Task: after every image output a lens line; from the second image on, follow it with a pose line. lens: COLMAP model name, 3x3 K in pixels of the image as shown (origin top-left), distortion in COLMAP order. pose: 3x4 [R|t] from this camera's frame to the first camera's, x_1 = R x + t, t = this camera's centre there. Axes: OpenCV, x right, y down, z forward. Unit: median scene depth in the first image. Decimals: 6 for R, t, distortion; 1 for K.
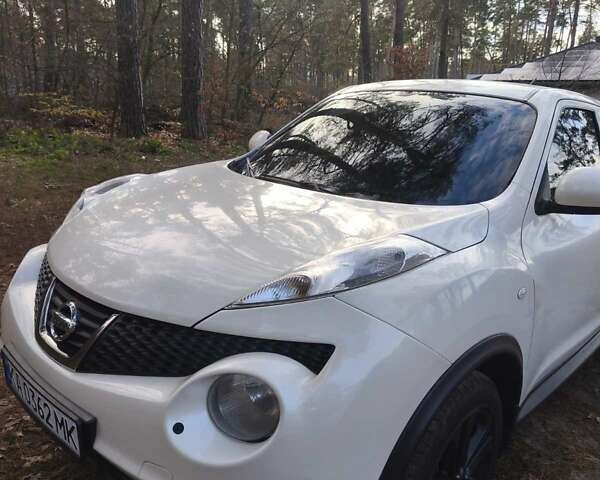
lens RADIAL K [[539.9, 0, 302.0], [0, 539.9, 226.0], [0, 0, 1]] dist [0.053257, 0.006718]
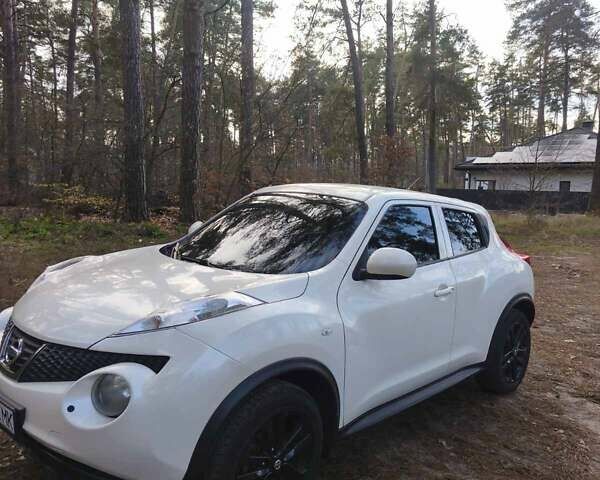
lens RADIAL K [[516.4, 0, 298.9], [0, 516.4, 229.2], [0, 0, 1]] dist [0.042054, 0.010381]
pose [[0.999912, -0.012670, -0.003873, 0.384297], [0.011995, 0.989878, -0.141414, 0.051208], [0.005626, 0.141356, 0.989943, -0.522635]]
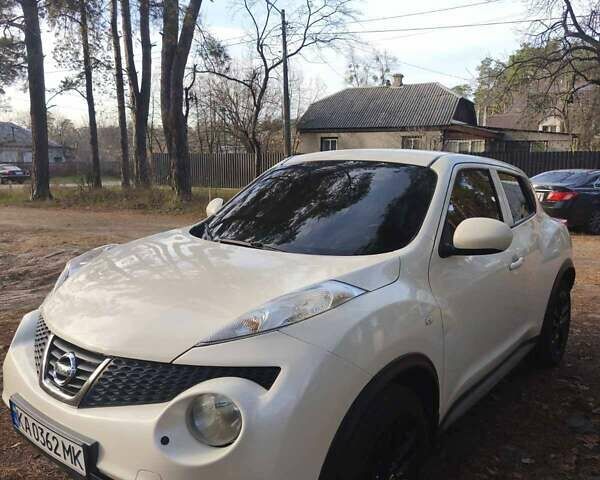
lens RADIAL K [[529.4, 0, 300.0], [0, 529.4, 240.0], [0, 0, 1]] dist [0.024764, 0.009916]
pose [[0.995271, -0.063754, 0.073281, 0.026570], [0.068873, 0.995196, -0.069585, 0.002539], [-0.068493, 0.074303, 0.994881, -0.262516]]
